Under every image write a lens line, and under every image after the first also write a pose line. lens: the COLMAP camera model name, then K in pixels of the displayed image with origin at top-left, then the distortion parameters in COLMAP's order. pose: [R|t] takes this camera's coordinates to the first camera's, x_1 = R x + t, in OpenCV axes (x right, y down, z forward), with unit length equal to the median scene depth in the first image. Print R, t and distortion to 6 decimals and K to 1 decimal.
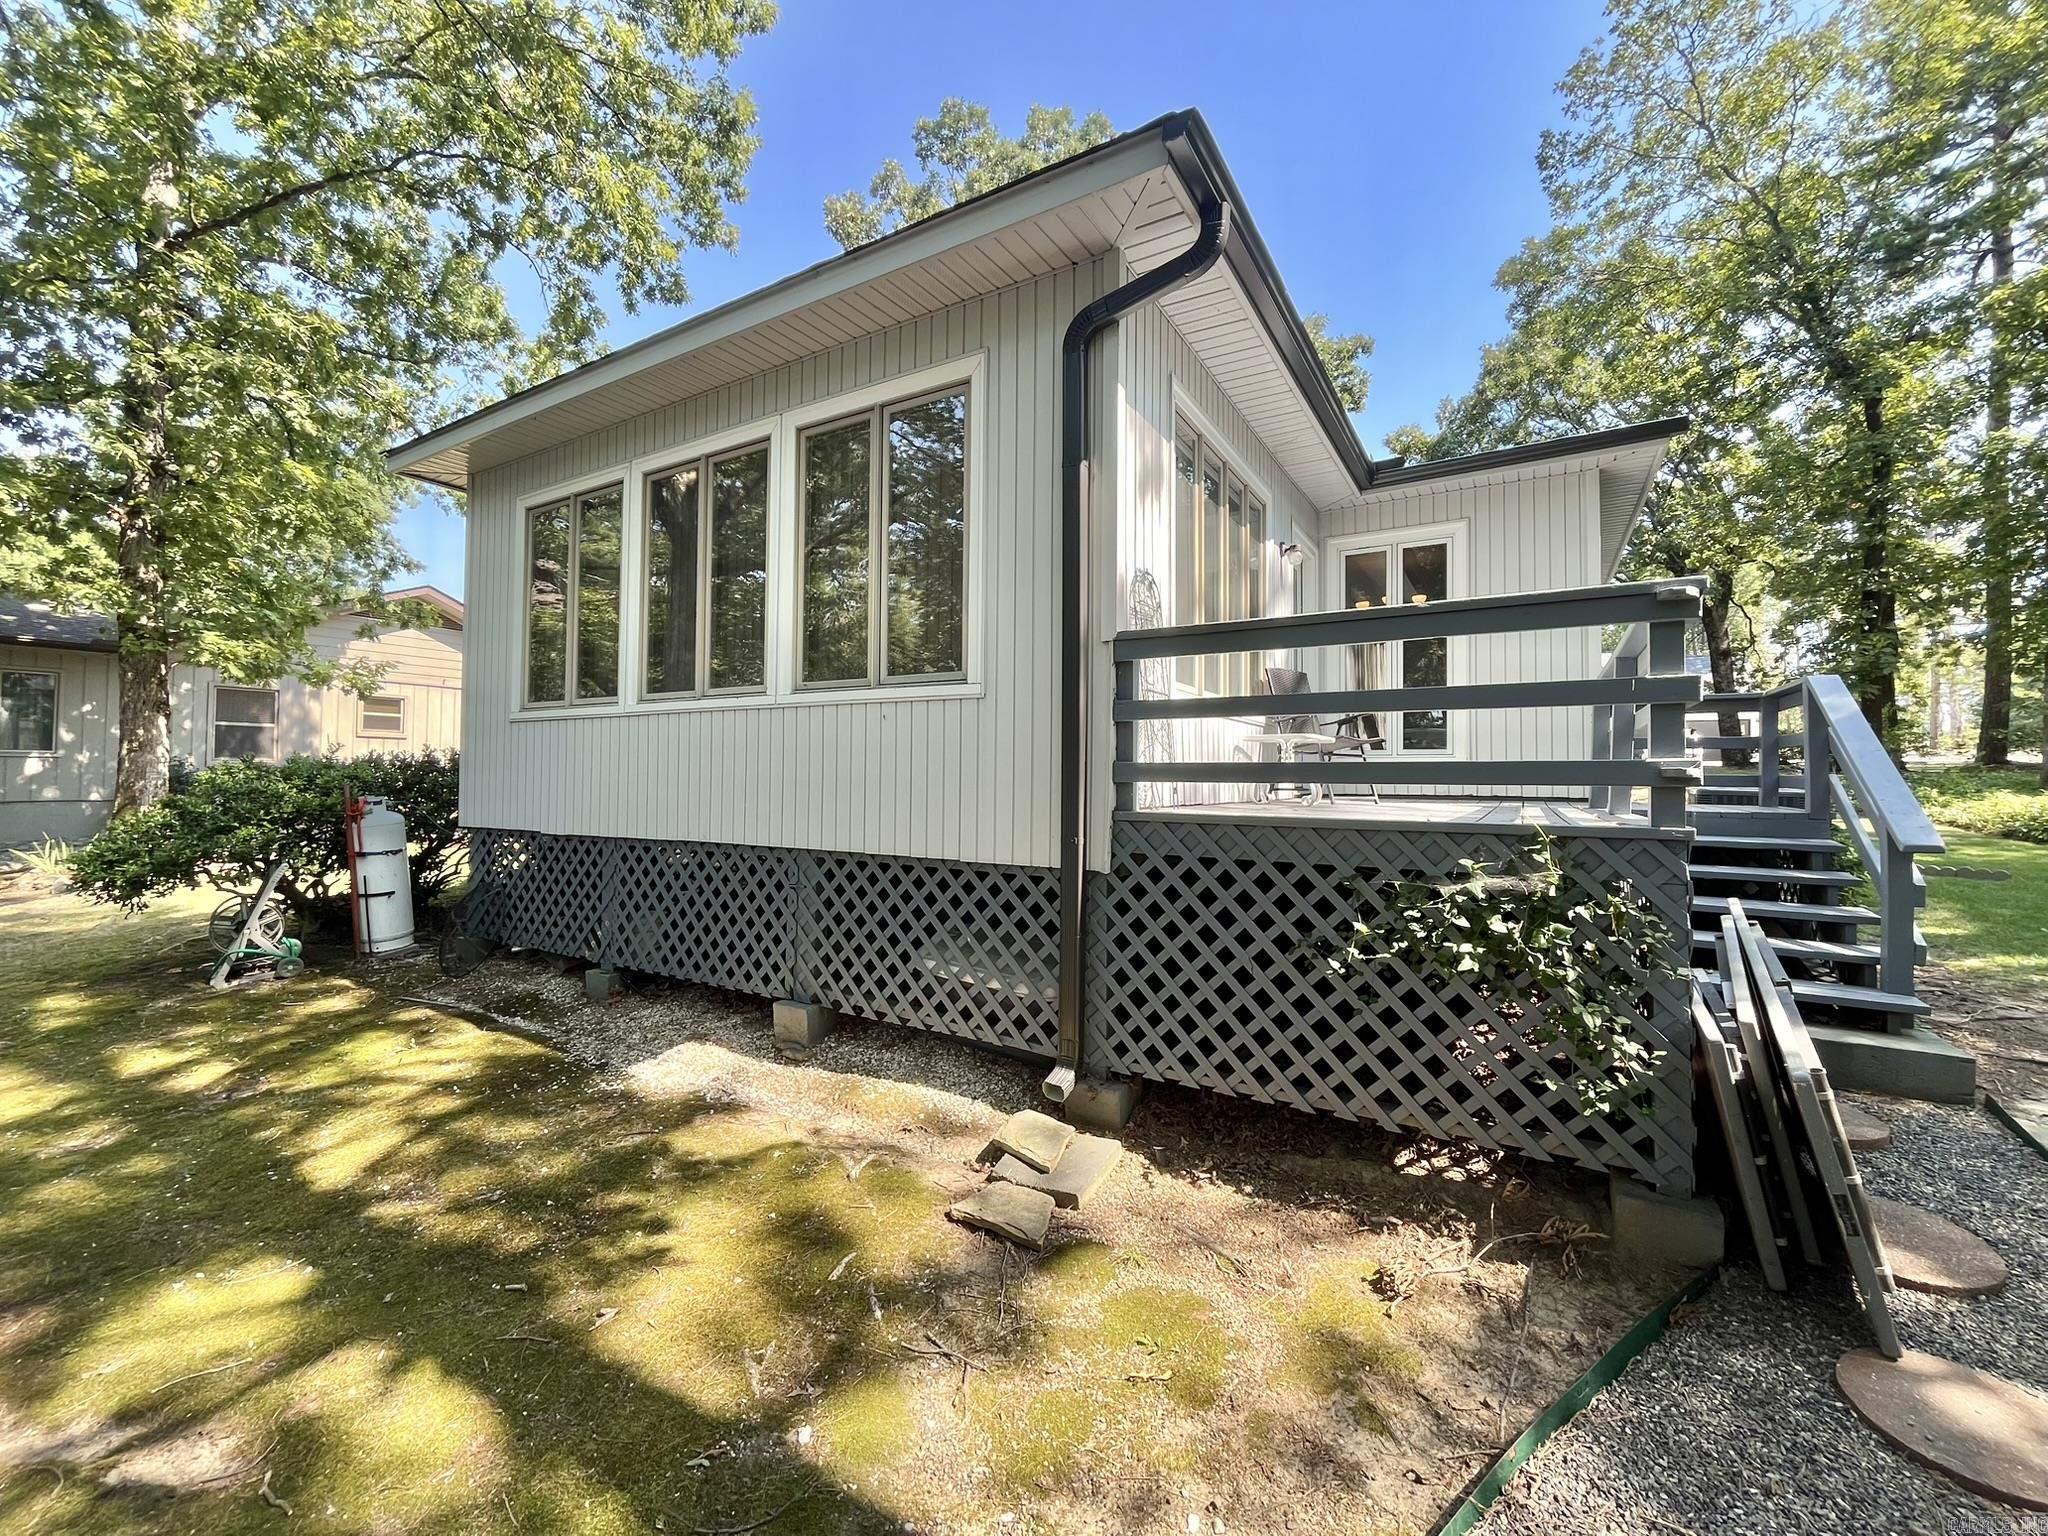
lens RADIAL K [[836.7, 0, 1020.7], [0, 836.7, 754.5], [0, 0, 1]] dist [-0.002003, -0.000427]
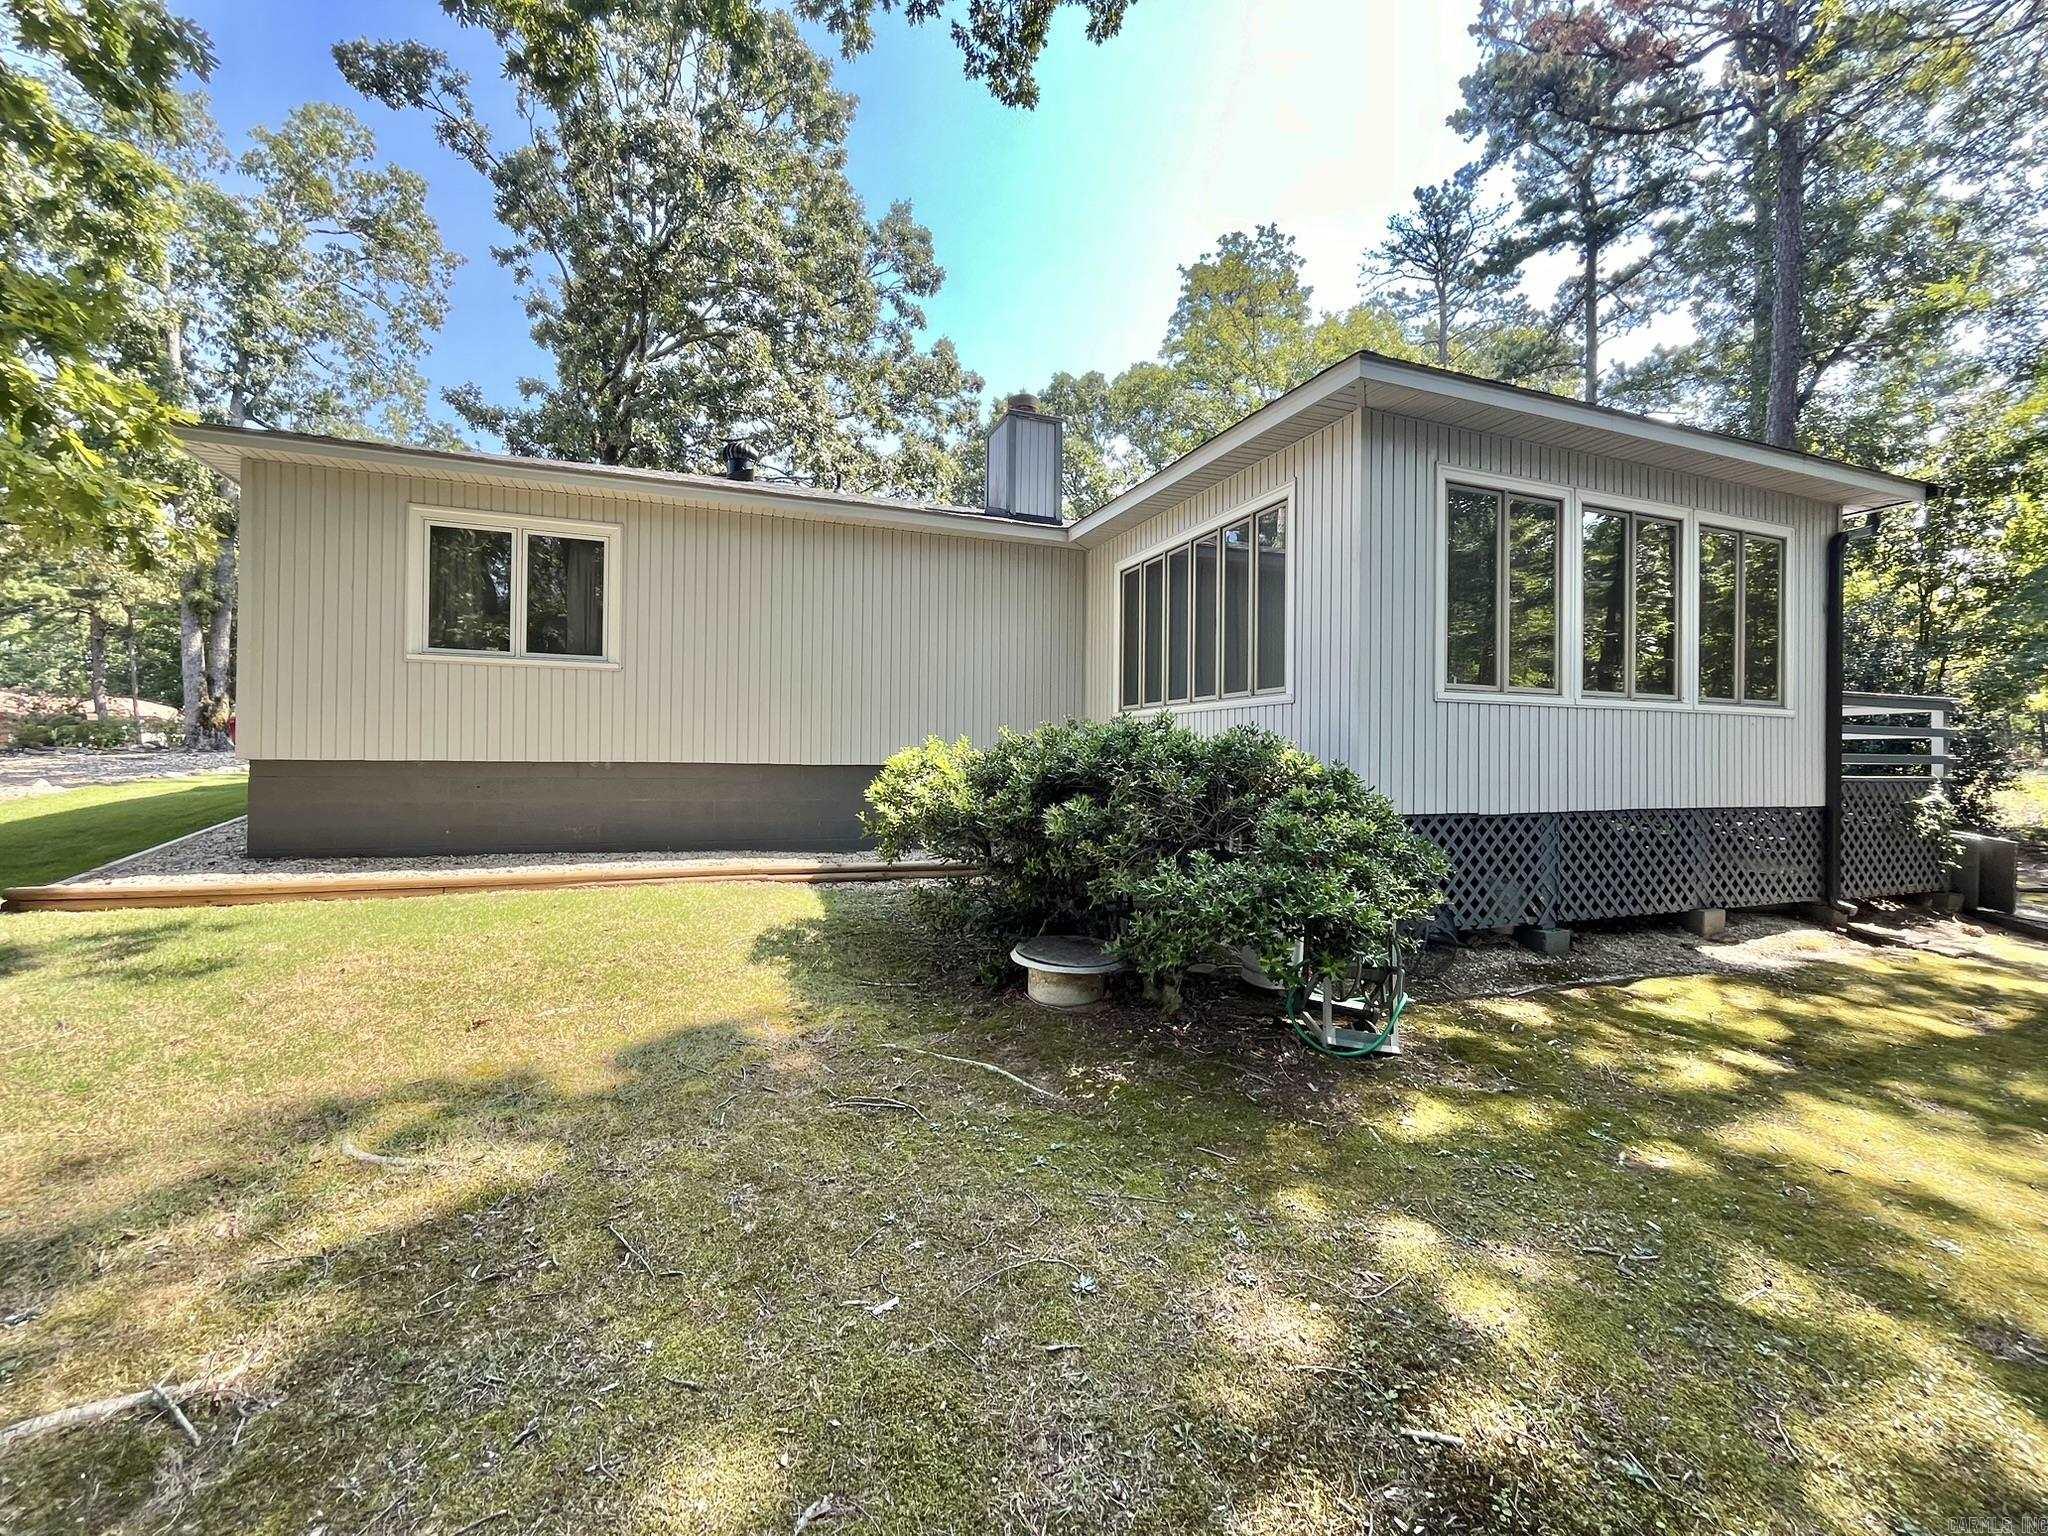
lens RADIAL K [[836.7, 0, 1020.7], [0, 836.7, 754.5], [0, 0, 1]] dist [-0.002003, -0.000427]
pose [[0.609762, 0.001297, 0.792583, -2.163171], [-0.024825, 0.999539, 0.017463, 0.021891], [-0.792196, -0.030324, 0.609513, 1.039060]]
